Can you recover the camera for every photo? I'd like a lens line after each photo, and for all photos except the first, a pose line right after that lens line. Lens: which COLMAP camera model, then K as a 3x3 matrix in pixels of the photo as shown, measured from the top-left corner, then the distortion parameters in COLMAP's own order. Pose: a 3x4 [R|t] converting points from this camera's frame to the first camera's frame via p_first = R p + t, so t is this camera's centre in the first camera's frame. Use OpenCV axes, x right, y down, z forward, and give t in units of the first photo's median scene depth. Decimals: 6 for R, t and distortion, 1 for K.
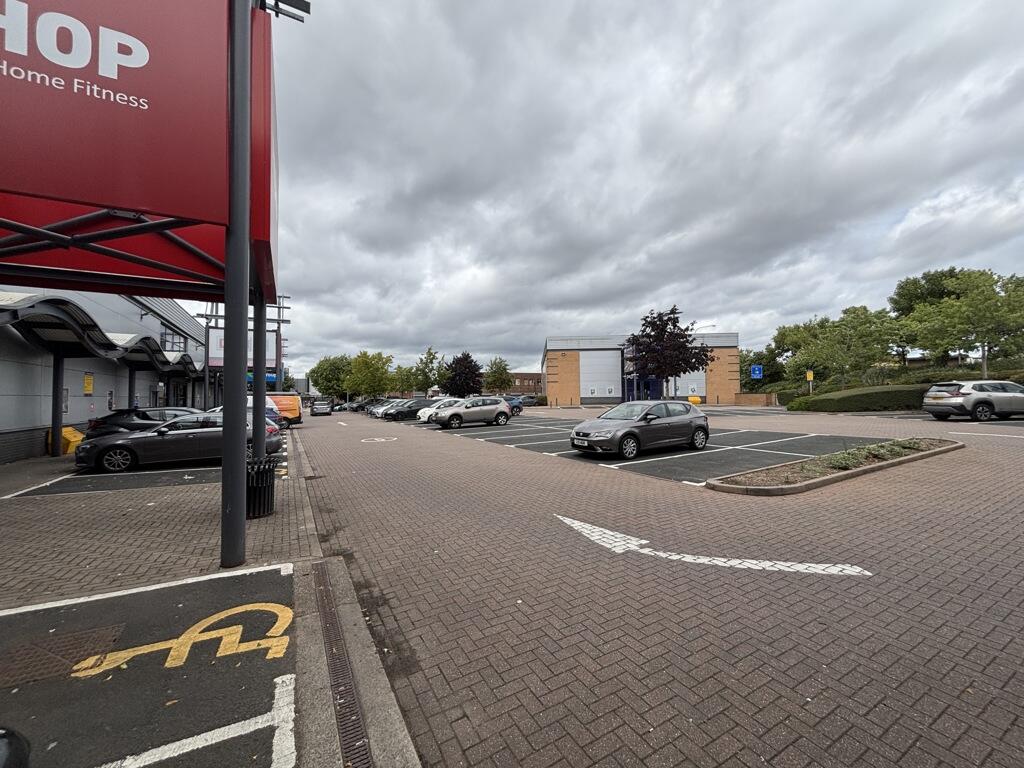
lens RADIAL K [[412.6, 0, 512.3], [0, 412.6, 382.7], [0, 0, 1]] dist [0.004931, 0.000982]
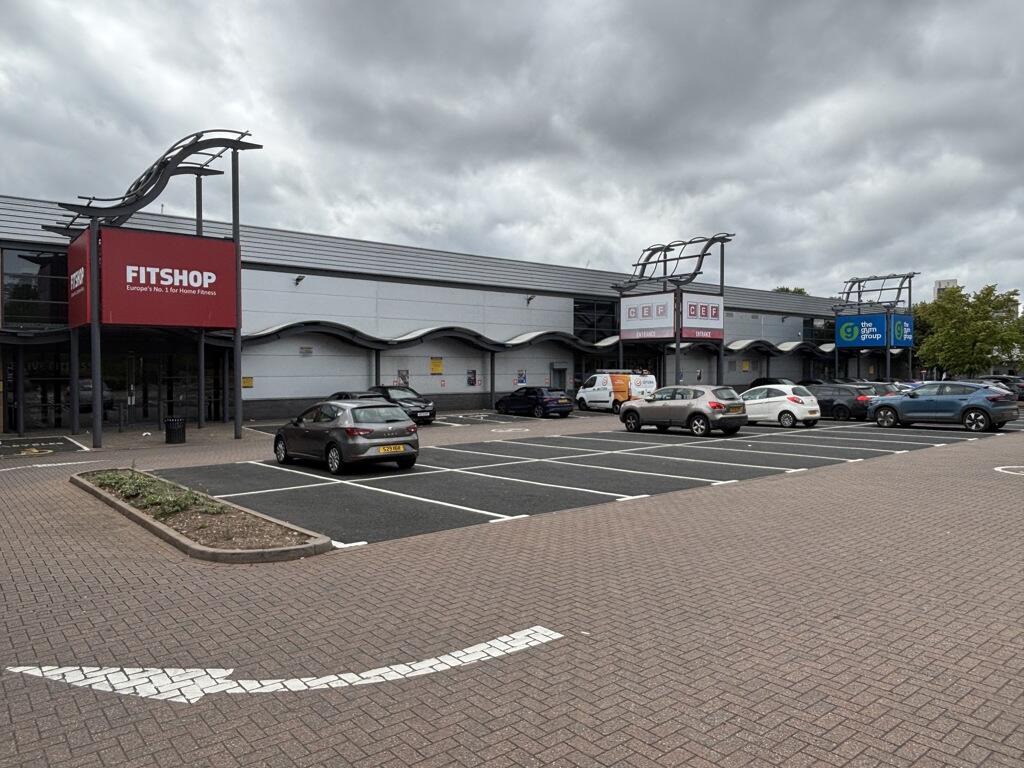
lens RADIAL K [[712.1, 0, 516.2], [0, 712.1, 385.0], [0, 0, 1]] dist [0.007483, -0.003446]
pose [[0.182655, 0.032990, -0.982623, 4.434699], [0.033418, 0.998651, 0.039740, -0.063015], [0.982609, -0.040096, 0.181307, 2.881378]]
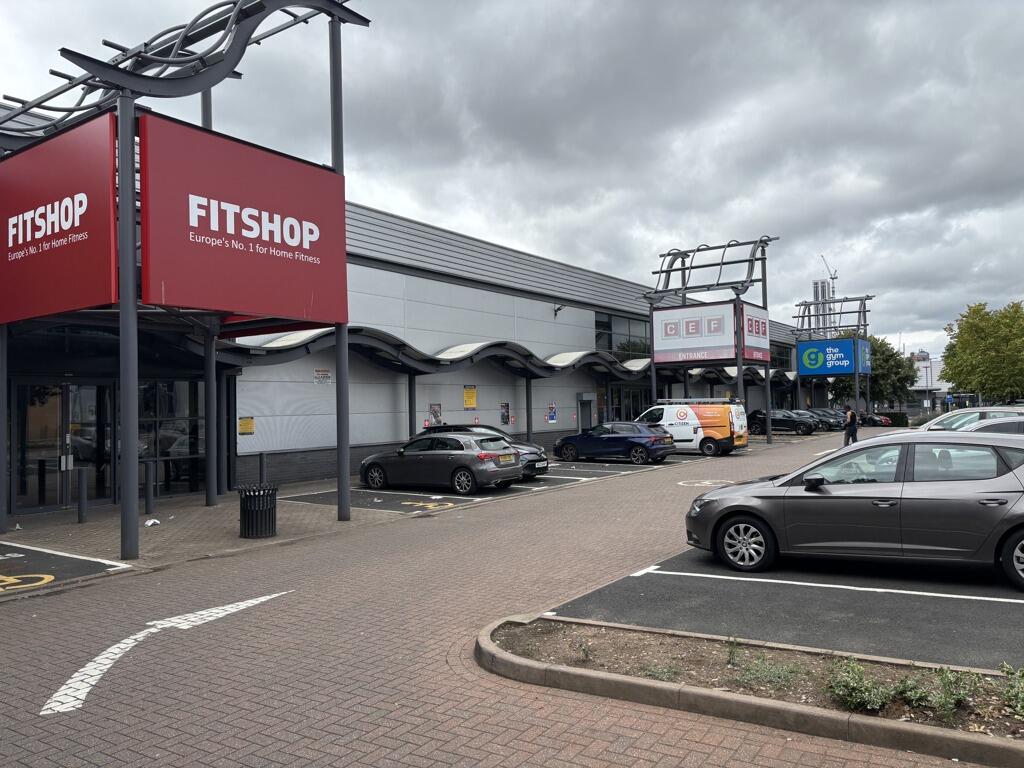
lens RADIAL K [[773.1, 0, 508.0], [0, 773.1, 379.2], [0, 0, 1]] dist [0.041459, -0.024850]
pose [[0.445738, -0.034486, -0.894499, 2.100845], [0.049182, 0.998692, -0.013995, -0.034265], [0.893811, -0.037756, 0.446851, 0.991393]]
